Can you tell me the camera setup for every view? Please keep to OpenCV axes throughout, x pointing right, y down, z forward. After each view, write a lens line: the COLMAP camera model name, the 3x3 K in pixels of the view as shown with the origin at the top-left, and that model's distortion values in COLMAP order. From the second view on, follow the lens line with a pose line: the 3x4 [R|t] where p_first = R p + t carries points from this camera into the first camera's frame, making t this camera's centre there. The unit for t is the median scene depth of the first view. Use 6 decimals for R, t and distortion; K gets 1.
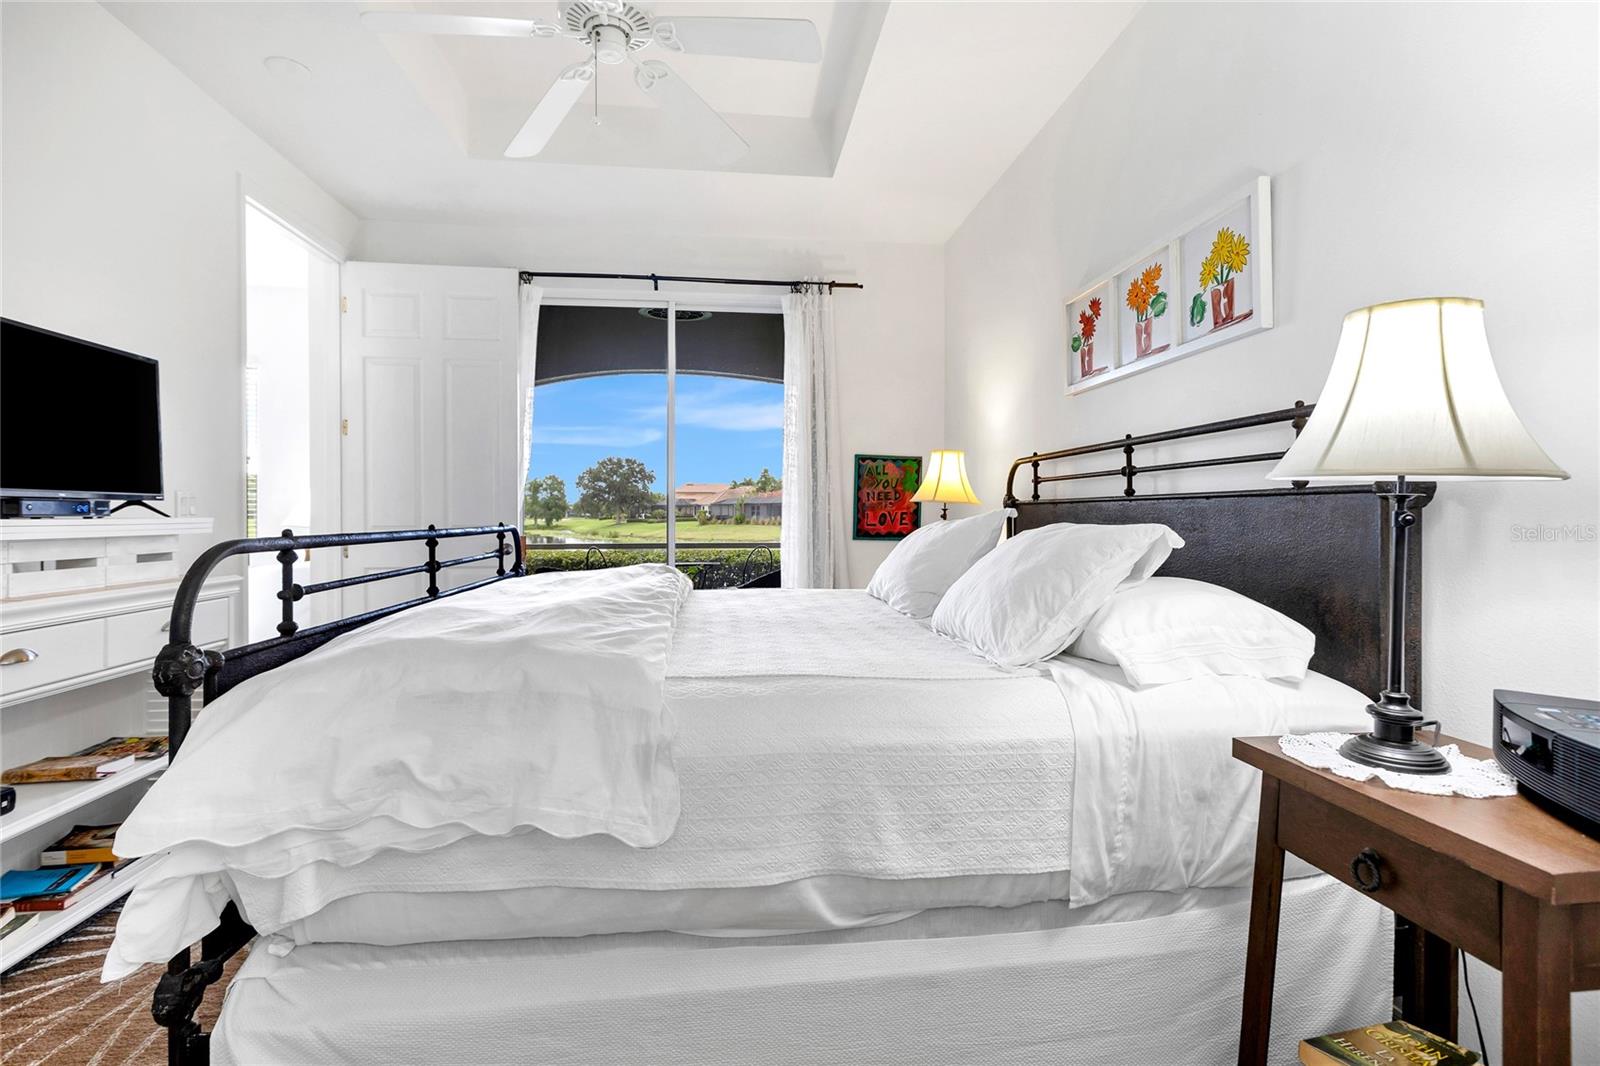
lens RADIAL K [[737.3, 0, 801.2], [0, 737.3, 517.8], [0, 0, 1]] dist [0.000826, 0.000103]
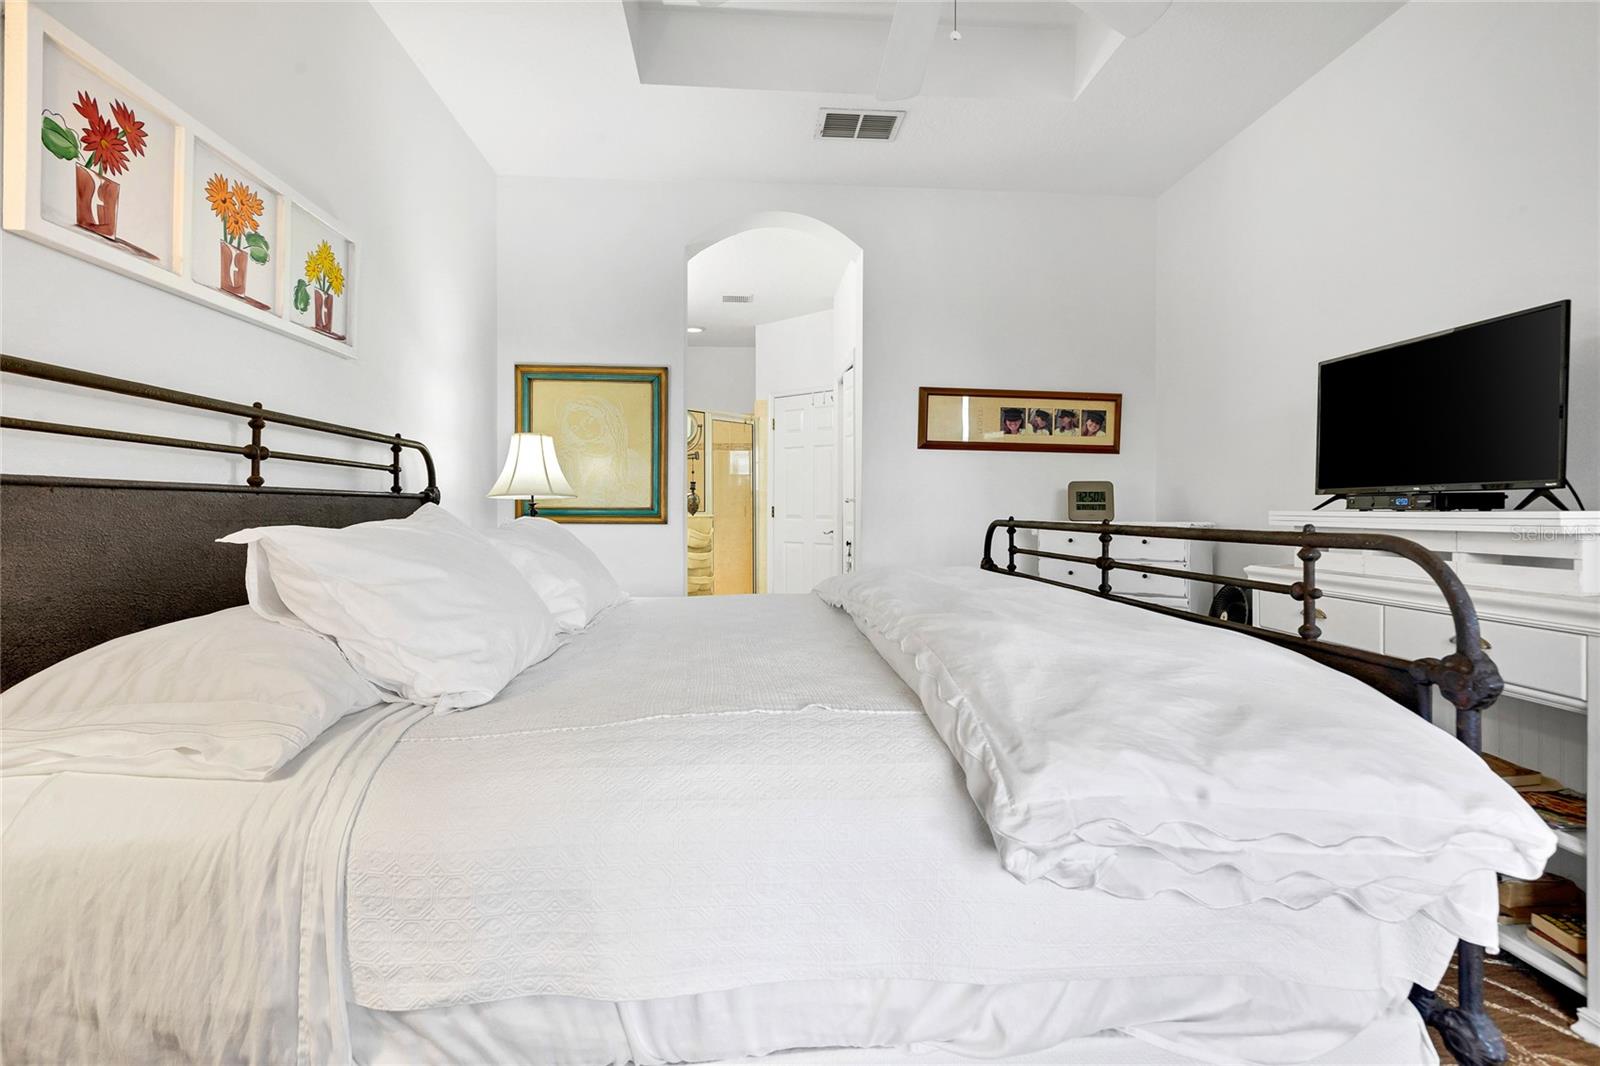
lens RADIAL K [[743.2, 0, 807.2], [0, 743.2, 507.4], [0, 0, 1]] dist [0.000316, -0.000456]
pose [[-0.999516, 0.004402, 0.030797, -0.141589], [0.004411, 0.999990, 0.000245, -0.007661], [-0.030795, 0.000380, -0.999526, 1.953034]]
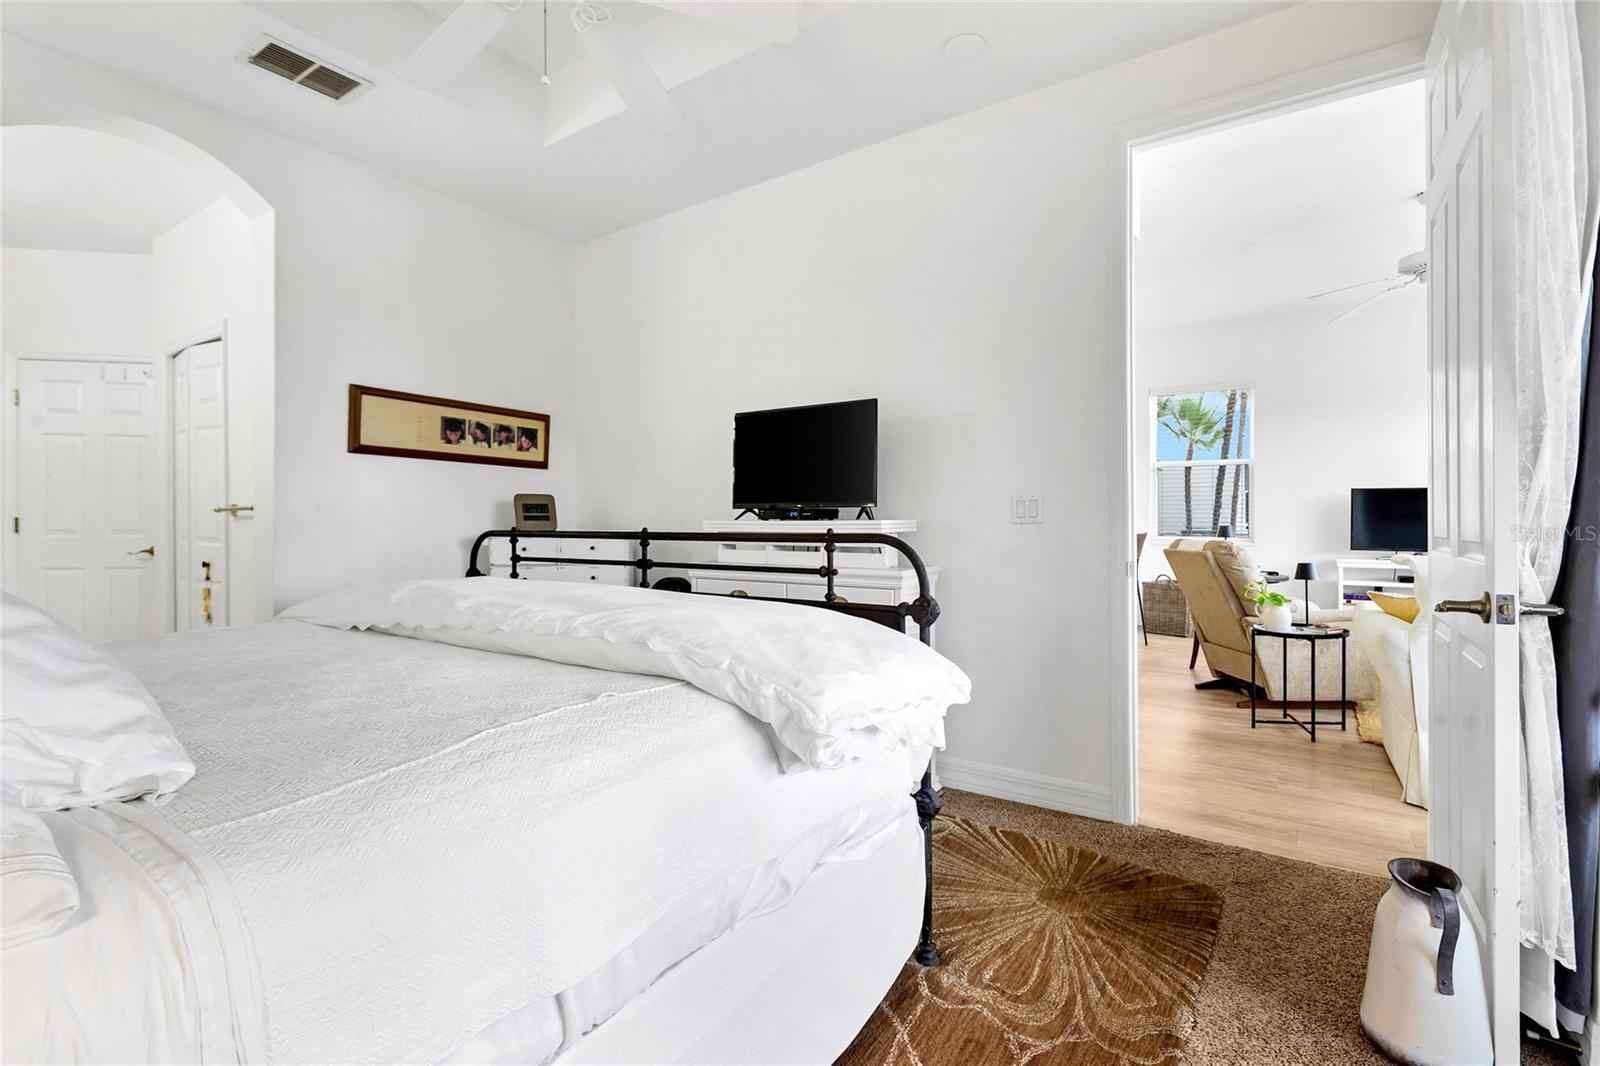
lens RADIAL K [[737.3, 0, 801.2], [0, 737.3, 517.8], [0, 0, 1]] dist [0.000826, 0.000103]
pose [[-0.657613, 0.005531, -0.753336, 0.205361], [0.004044, 0.999985, 0.003811, -0.009552], [0.753345, -0.000541, -0.657625, 1.930022]]
